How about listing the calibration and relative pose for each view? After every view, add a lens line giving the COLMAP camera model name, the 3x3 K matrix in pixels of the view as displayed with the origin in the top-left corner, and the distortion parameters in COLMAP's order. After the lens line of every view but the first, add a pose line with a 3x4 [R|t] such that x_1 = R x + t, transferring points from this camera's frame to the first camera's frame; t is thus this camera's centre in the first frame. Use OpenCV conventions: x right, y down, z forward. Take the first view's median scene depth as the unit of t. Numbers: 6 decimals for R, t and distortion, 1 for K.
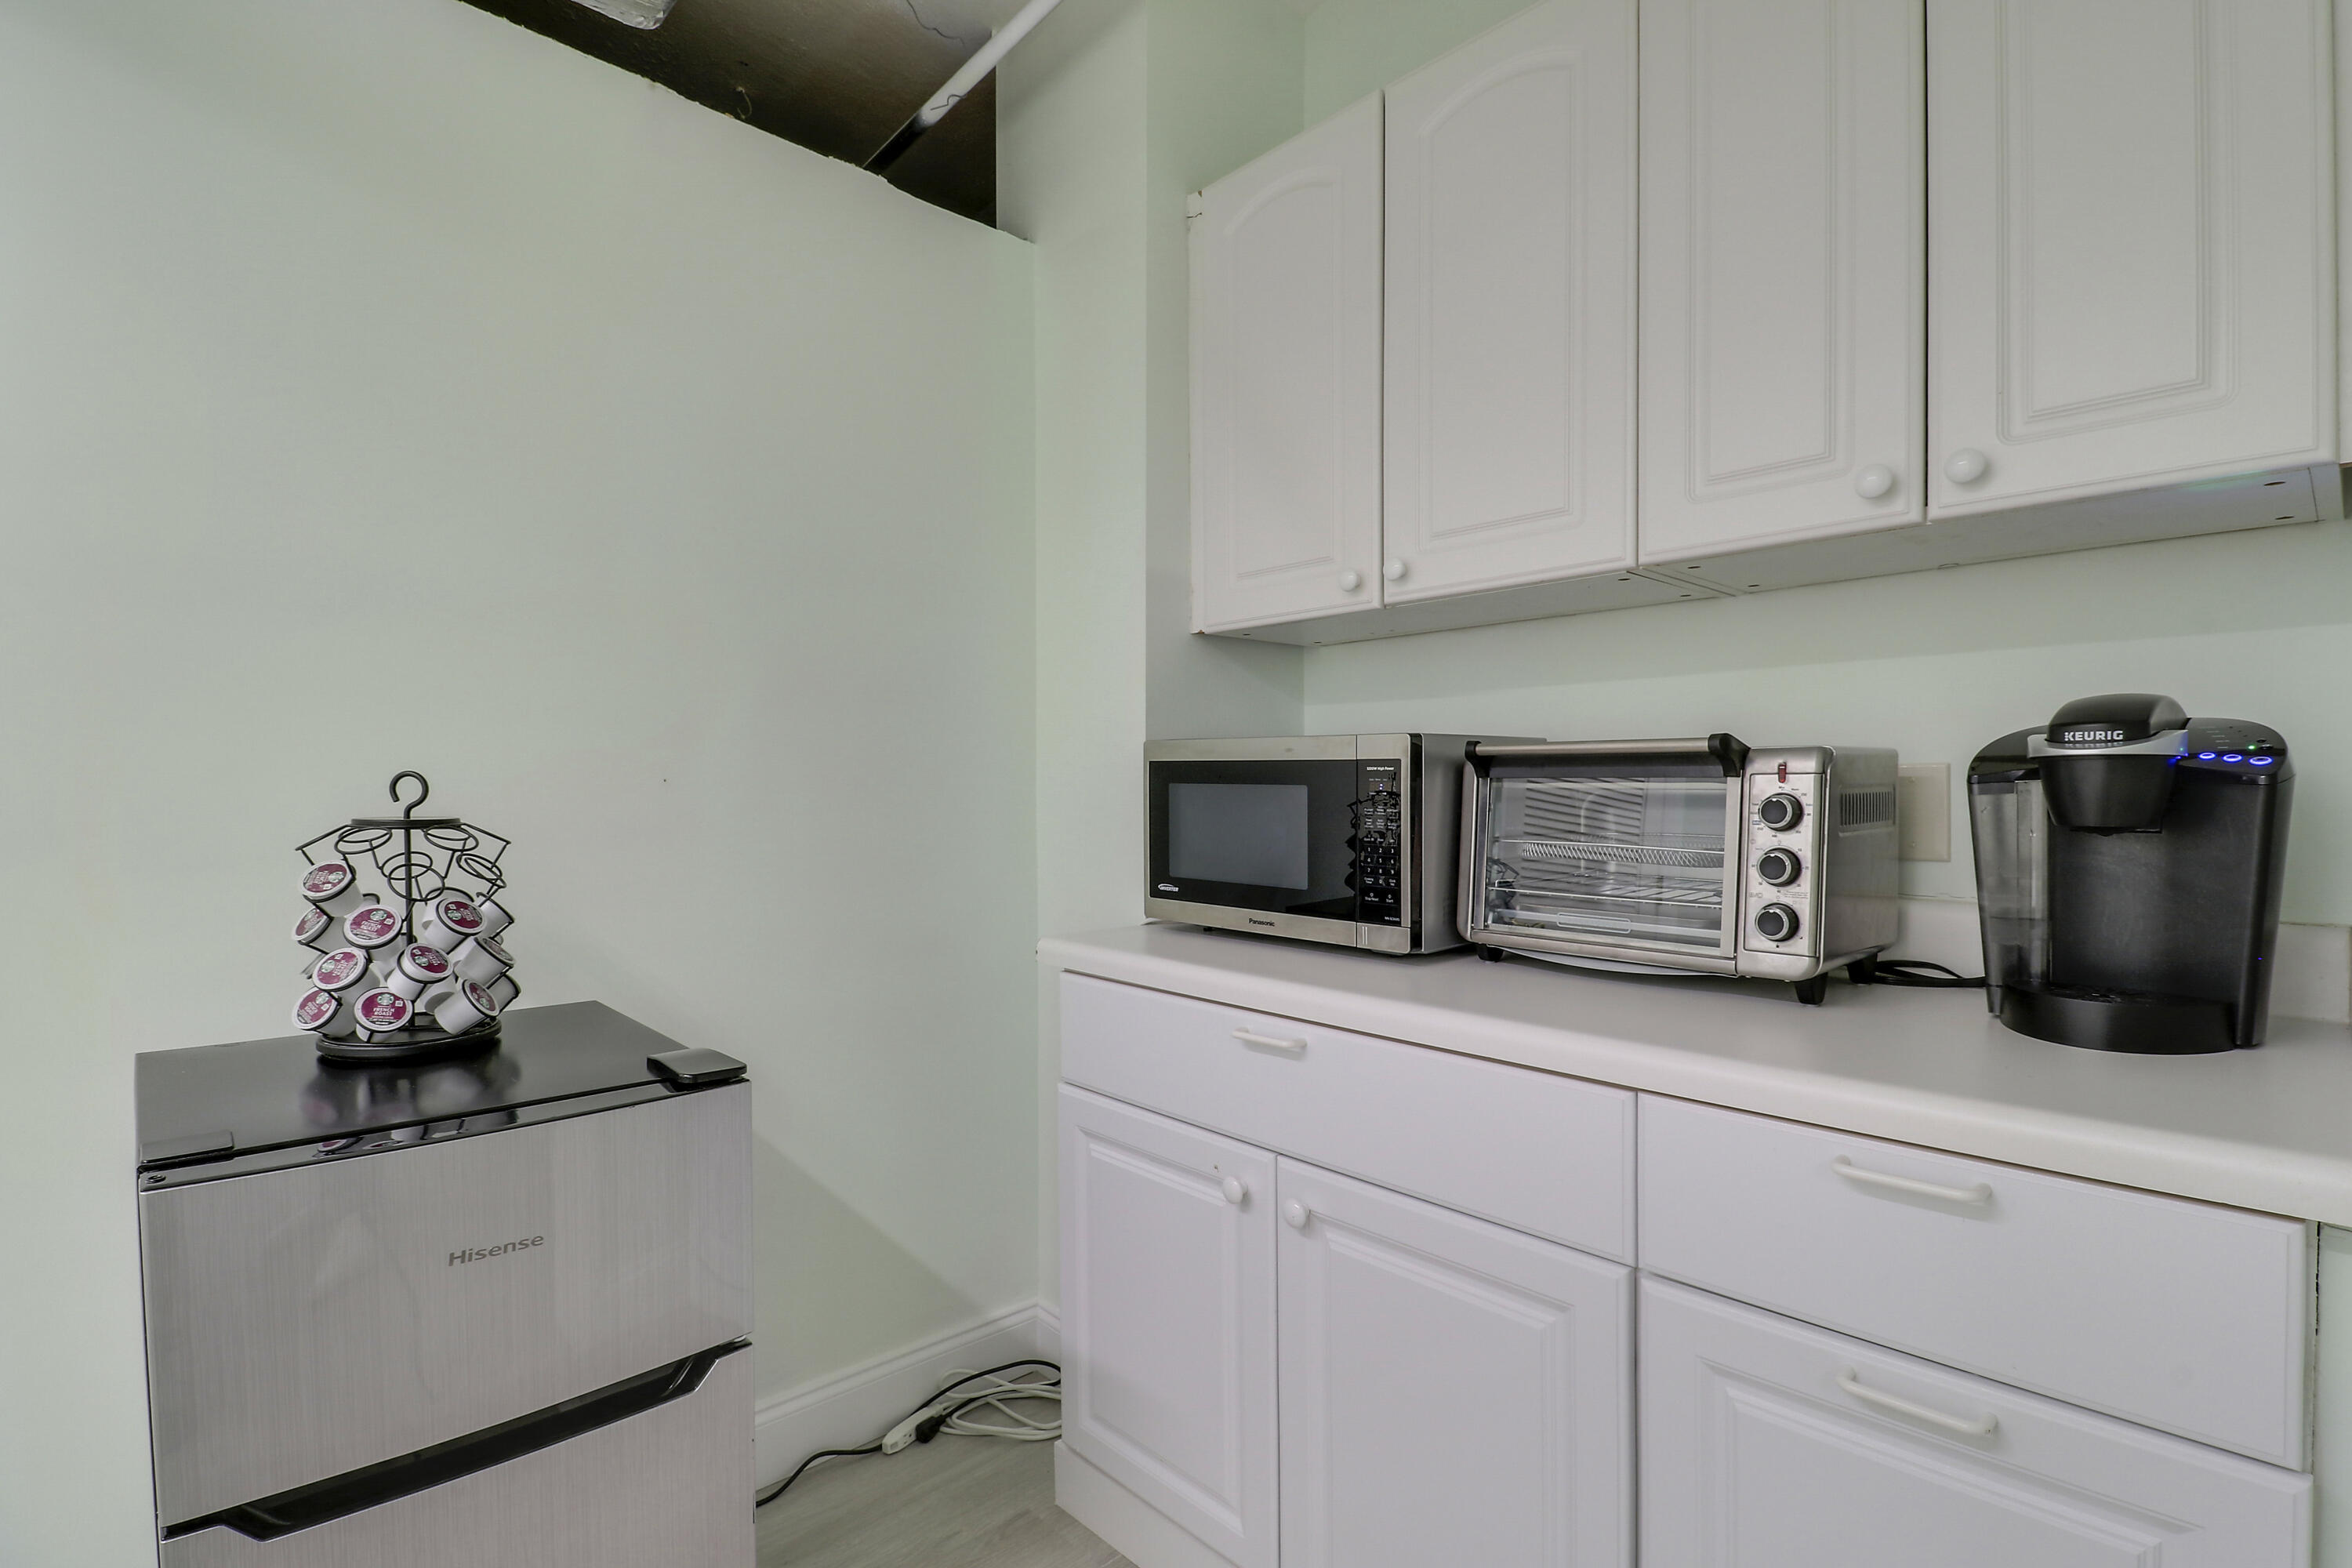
lens RADIAL K [[1104.6, 0, 1177.7], [0, 1104.6, 827.5], [0, 0, 1]] dist [-0.000521, -0.000398]
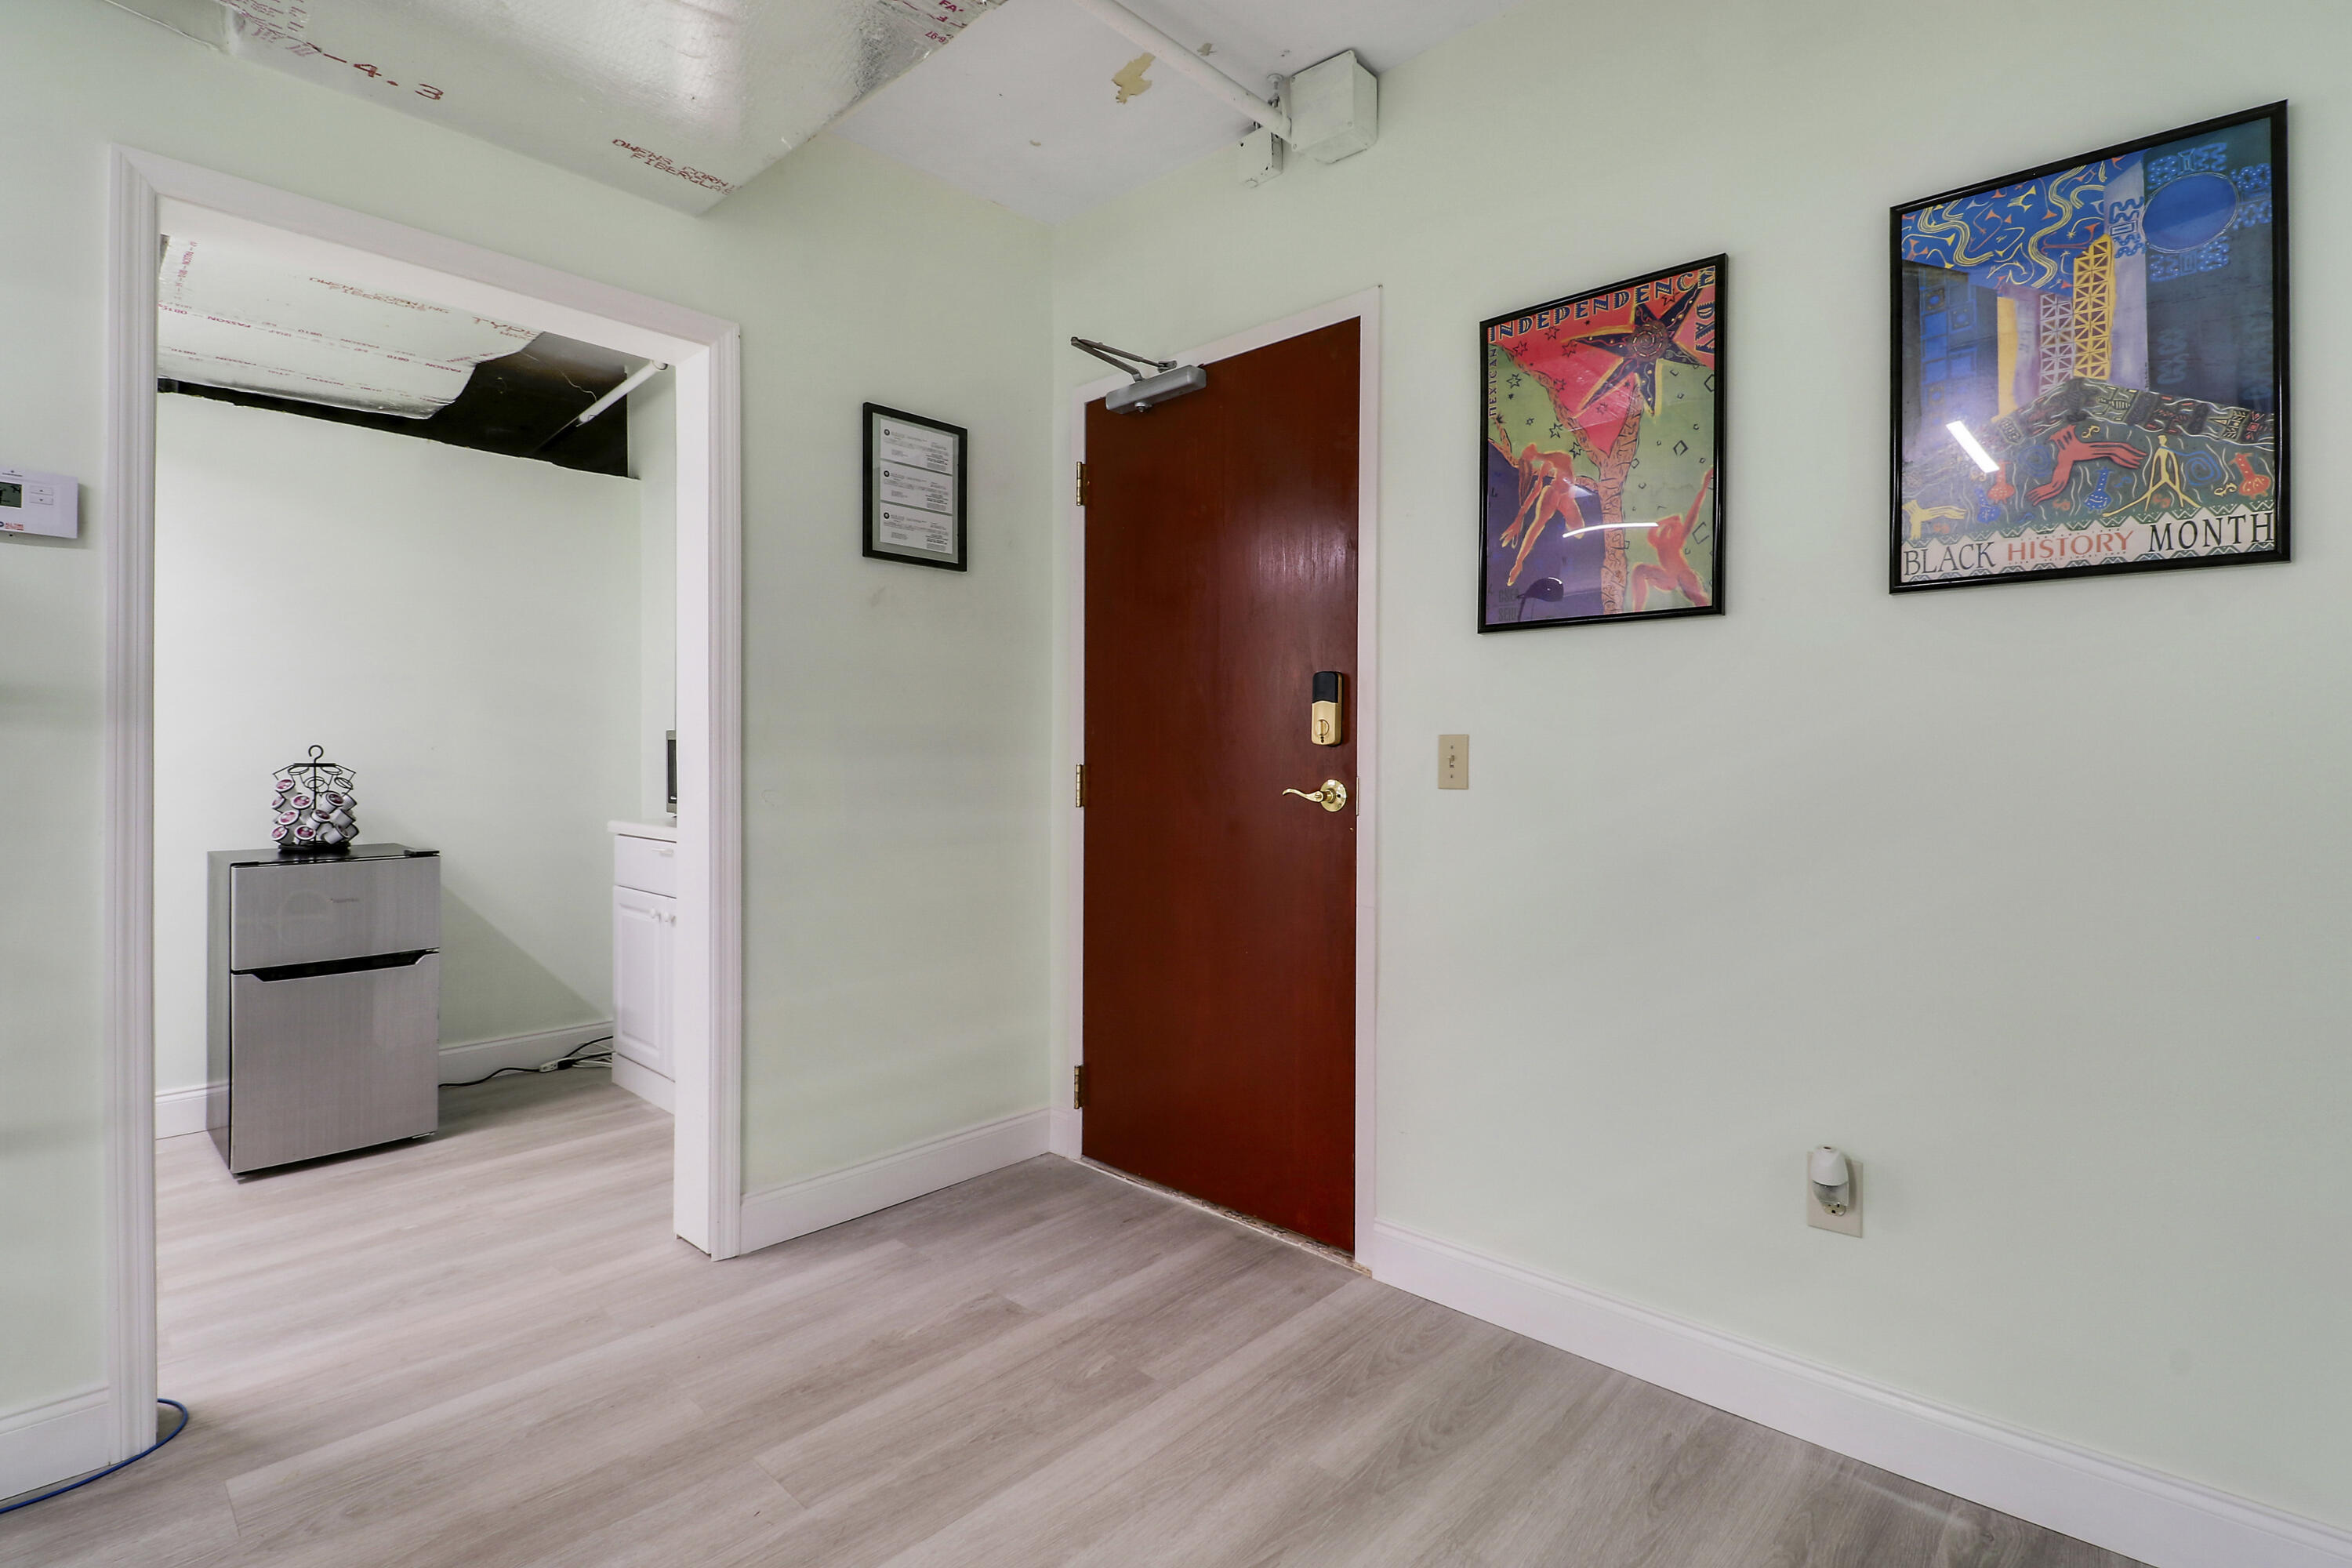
lens RADIAL K [[1116.4, 0, 1138.0], [0, 1116.4, 765.9], [0, 0, 1]] dist [0.022695, -0.019529]
pose [[0.999588, 0.001428, 0.028668, 1.145407], [-0.000495, 0.999471, -0.032510, 0.082382], [-0.028700, 0.032483, 0.999060, -1.672183]]
